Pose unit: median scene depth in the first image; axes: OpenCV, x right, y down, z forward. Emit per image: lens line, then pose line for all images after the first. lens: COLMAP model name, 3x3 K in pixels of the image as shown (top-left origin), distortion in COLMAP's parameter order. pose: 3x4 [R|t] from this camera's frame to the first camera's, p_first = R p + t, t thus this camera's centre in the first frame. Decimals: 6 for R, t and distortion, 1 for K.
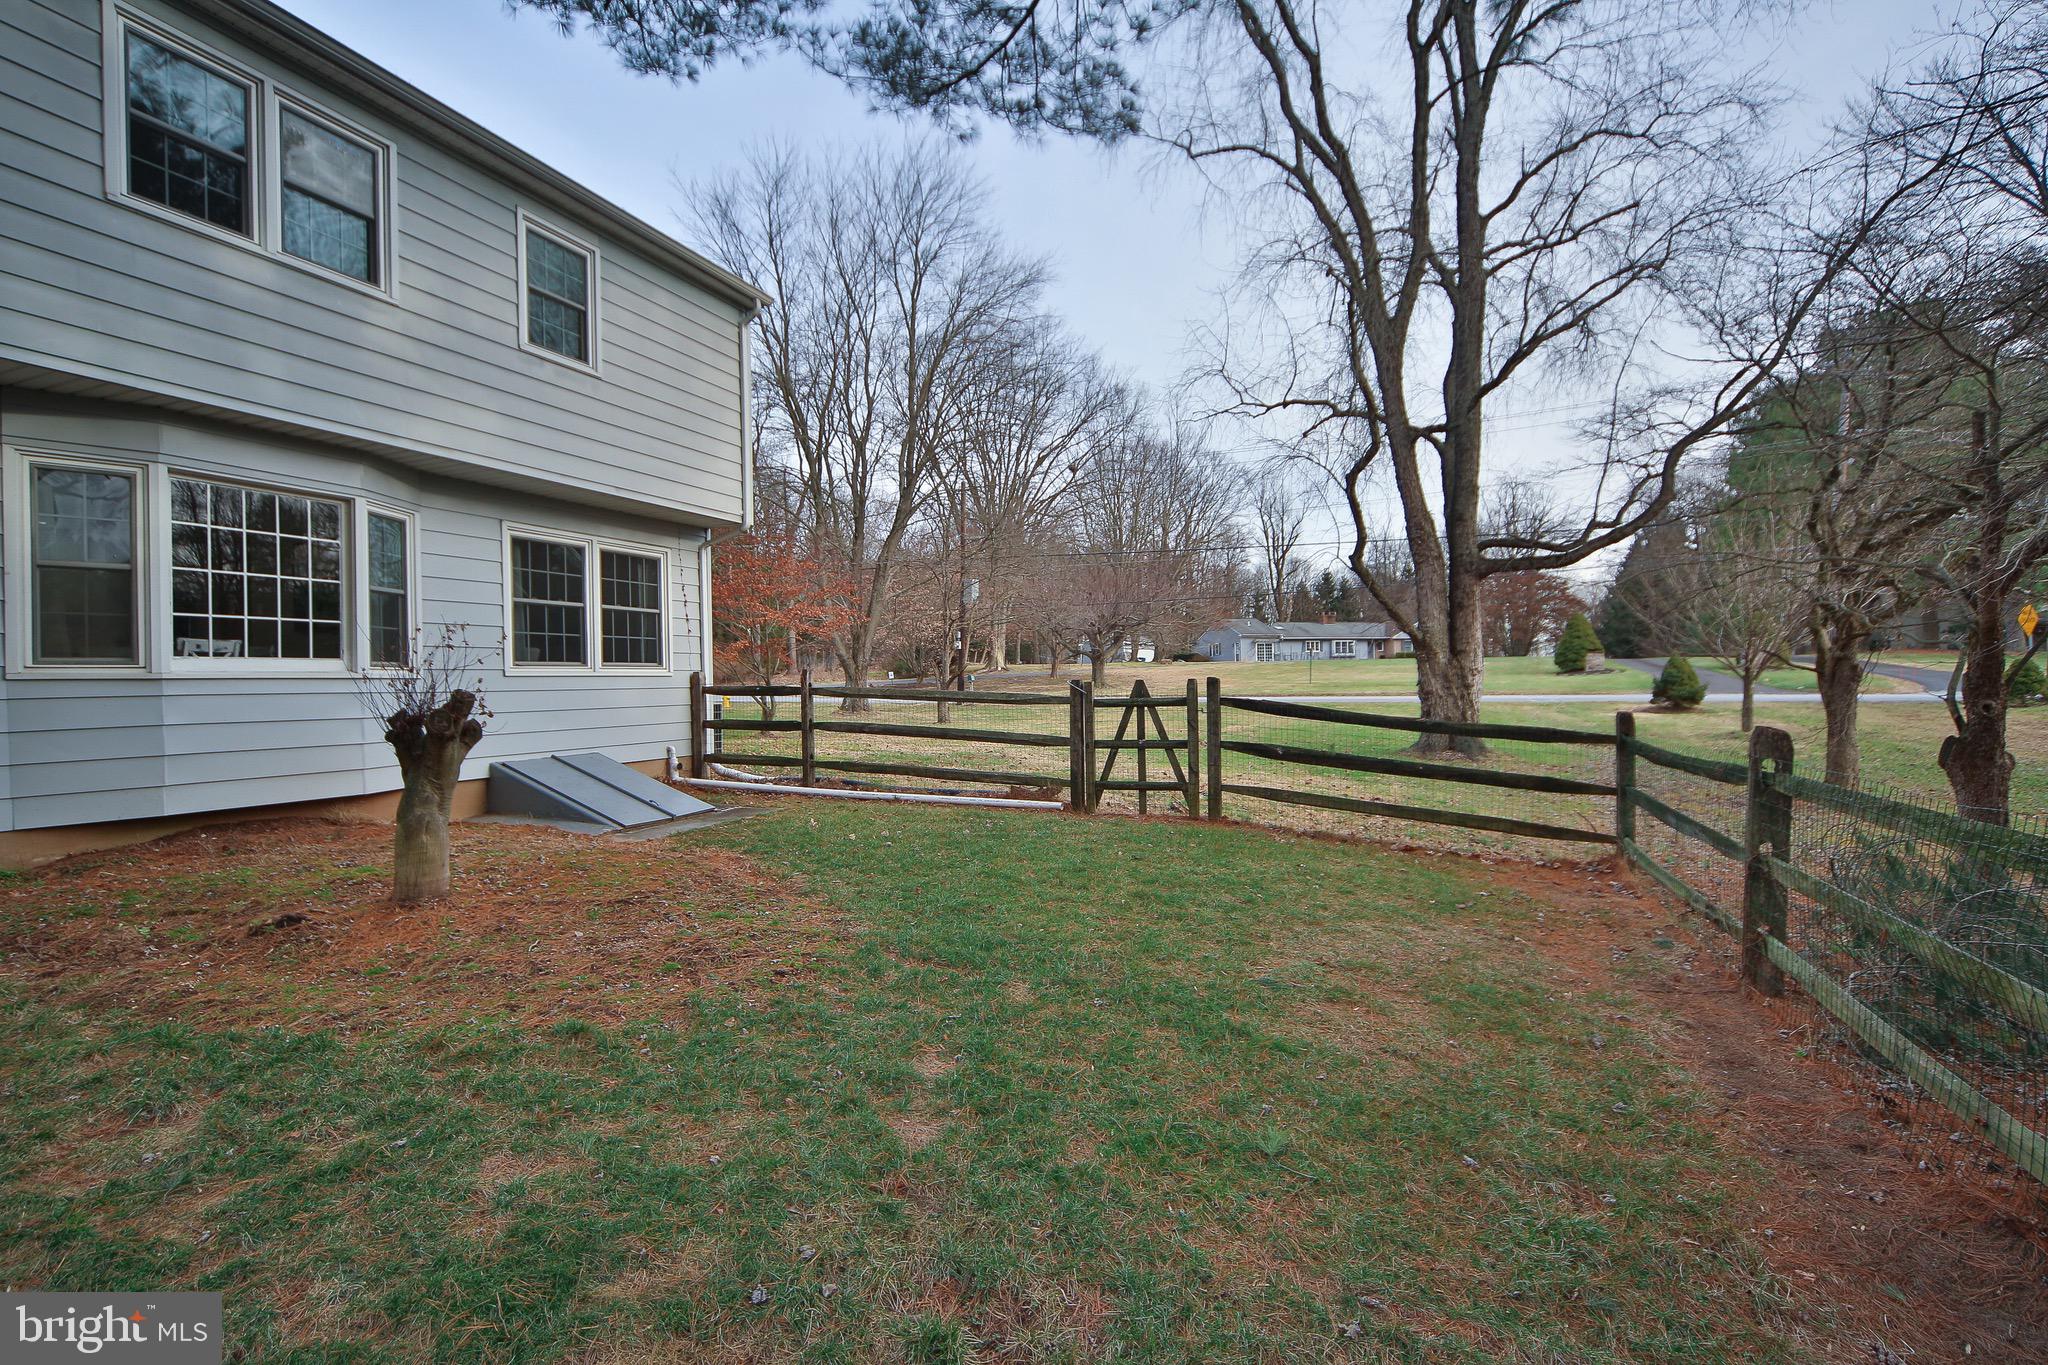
lens RADIAL K [[866.7, 0, 1020.4], [0, 866.7, 682.0], [0, 0, 1]] dist [0.003756, 0.000386]
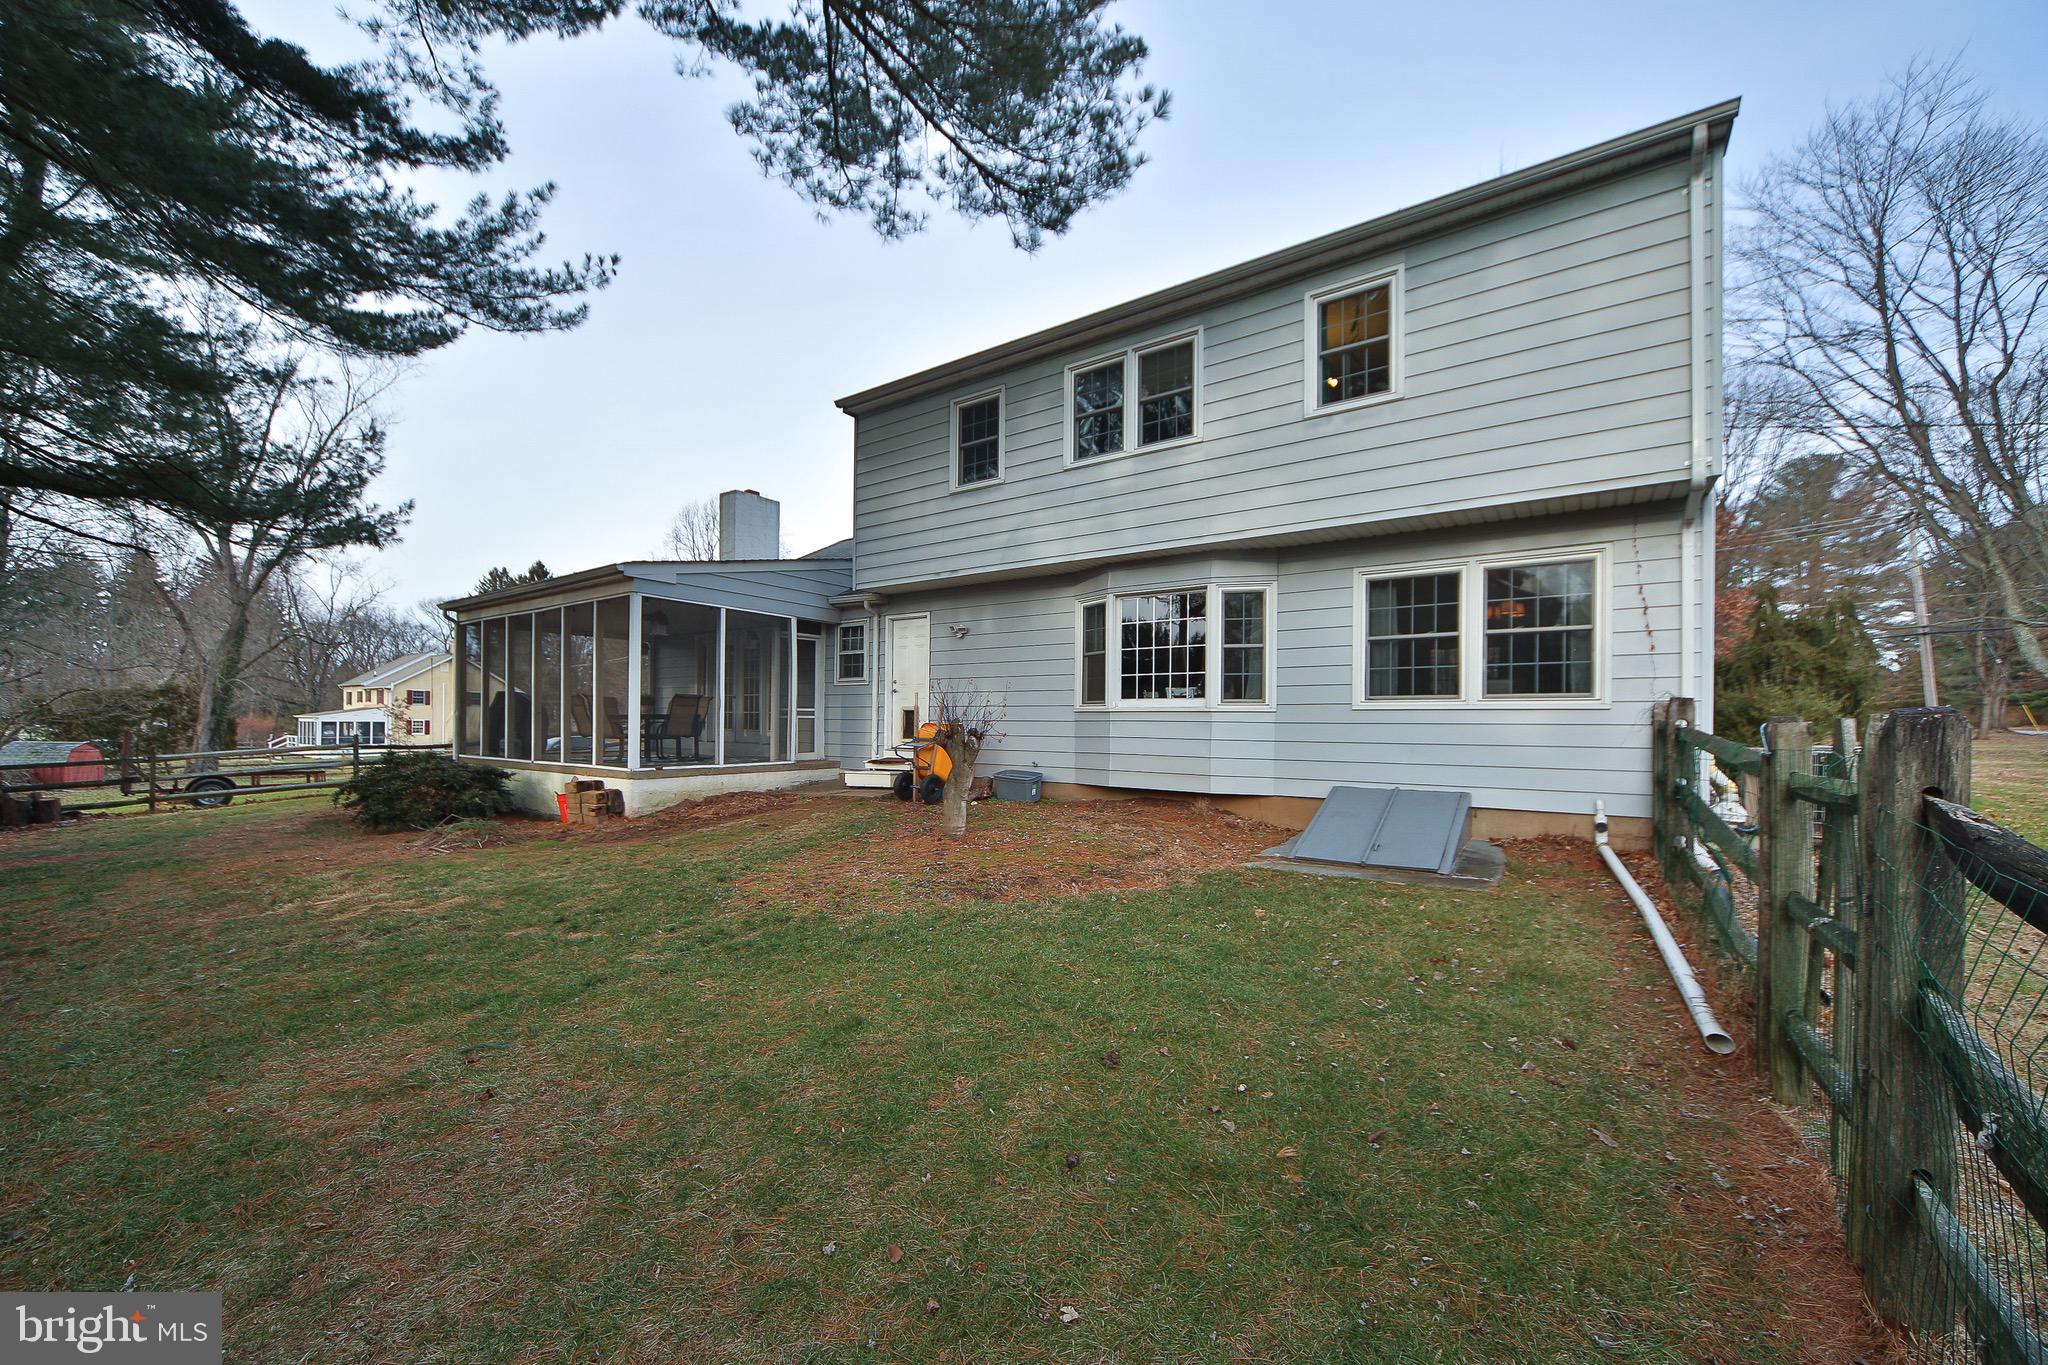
lens RADIAL K [[715.2, 0, 957.0], [0, 715.2, 715.7], [0, 0, 1]] dist [0.002274, 0.000722]
pose [[-0.174573, 0.004410, -0.984634, 0.388809], [-0.007989, 0.999951, 0.005895, 0.000002], [0.984612, 0.008896, -0.174529, 0.663651]]
